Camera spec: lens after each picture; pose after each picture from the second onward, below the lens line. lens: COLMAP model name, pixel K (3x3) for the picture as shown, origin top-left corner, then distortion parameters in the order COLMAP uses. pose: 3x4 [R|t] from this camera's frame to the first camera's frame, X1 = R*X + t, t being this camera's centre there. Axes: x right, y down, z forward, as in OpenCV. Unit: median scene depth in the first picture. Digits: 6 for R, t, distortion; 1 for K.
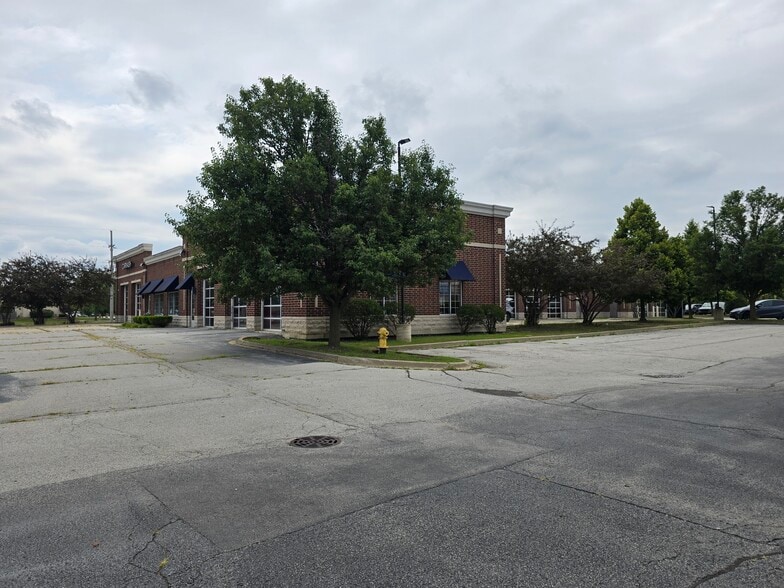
lens RADIAL K [[513.2, 0, 391.2], [0, 513.2, 294.3], [0, 0, 1]] dist [0.039056, -0.001254]
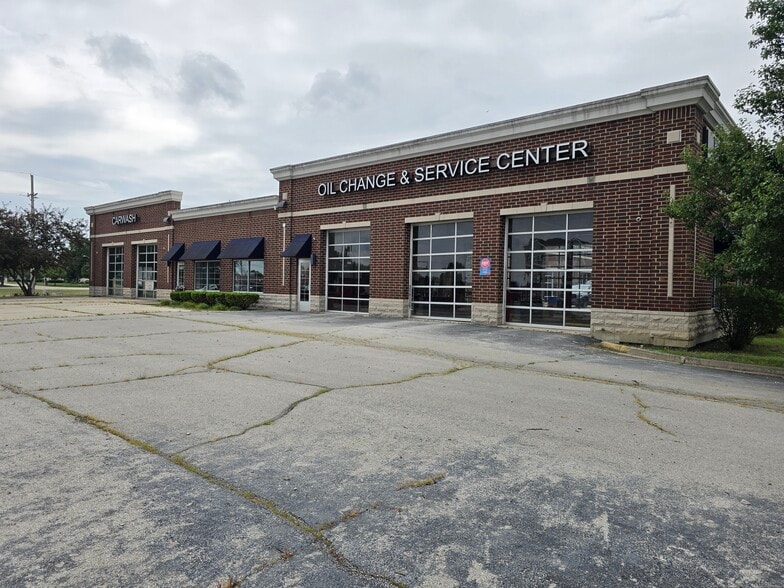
lens RADIAL K [[524.5, 0, 388.8], [0, 524.5, 293.2], [0, 0, 1]] dist [0.038741, -0.005017]
pose [[0.980180, 0.028046, 0.196115, -0.397564], [-0.037049, 0.998414, 0.042388, 0.003520], [-0.194615, -0.048814, 0.979664, 0.259000]]
